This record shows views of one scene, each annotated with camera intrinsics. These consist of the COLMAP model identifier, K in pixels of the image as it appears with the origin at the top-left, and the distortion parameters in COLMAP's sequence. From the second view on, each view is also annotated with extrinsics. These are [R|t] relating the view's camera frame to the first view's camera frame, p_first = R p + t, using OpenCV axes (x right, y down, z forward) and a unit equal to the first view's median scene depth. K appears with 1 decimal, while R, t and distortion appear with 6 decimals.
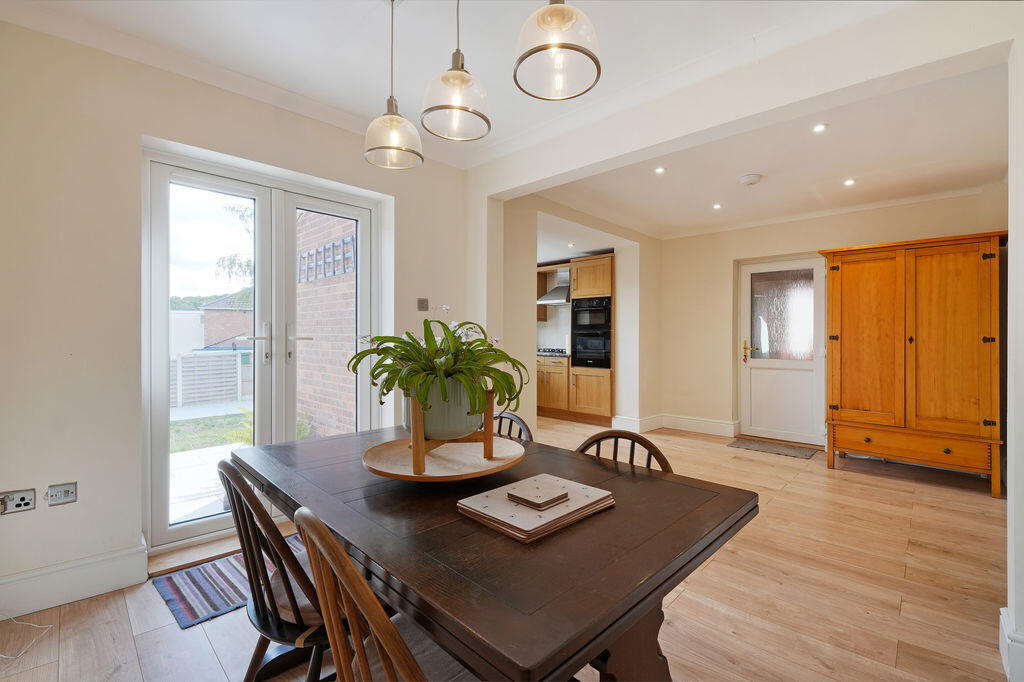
lens RADIAL K [[460.2, 0, 512.0], [0, 460.2, 341.0], [0, 0, 1]] dist [-0.000415, 0.000055]
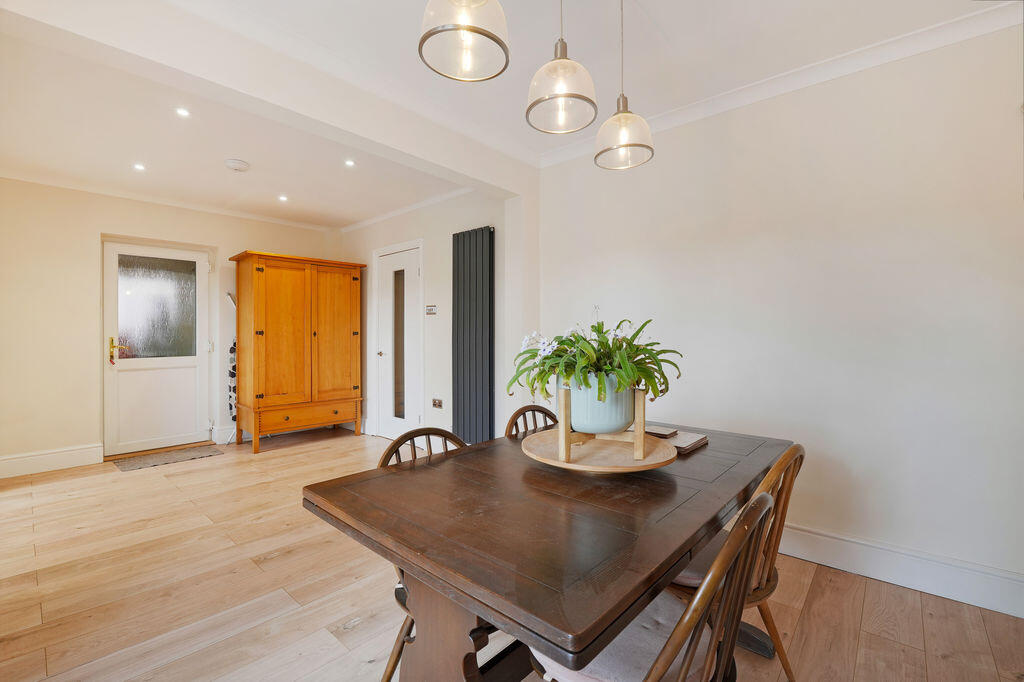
lens RADIAL K [[451.5, 0, 512.0], [0, 451.5, 341.0], [0, 0, 1]] dist [0.000882, 0.000095]
pose [[-0.034710, -0.028040, 0.999004, -0.440268], [0.009459, 0.999552, 0.028384, -0.014184], [-0.999353, 0.010434, -0.034429, 0.483817]]
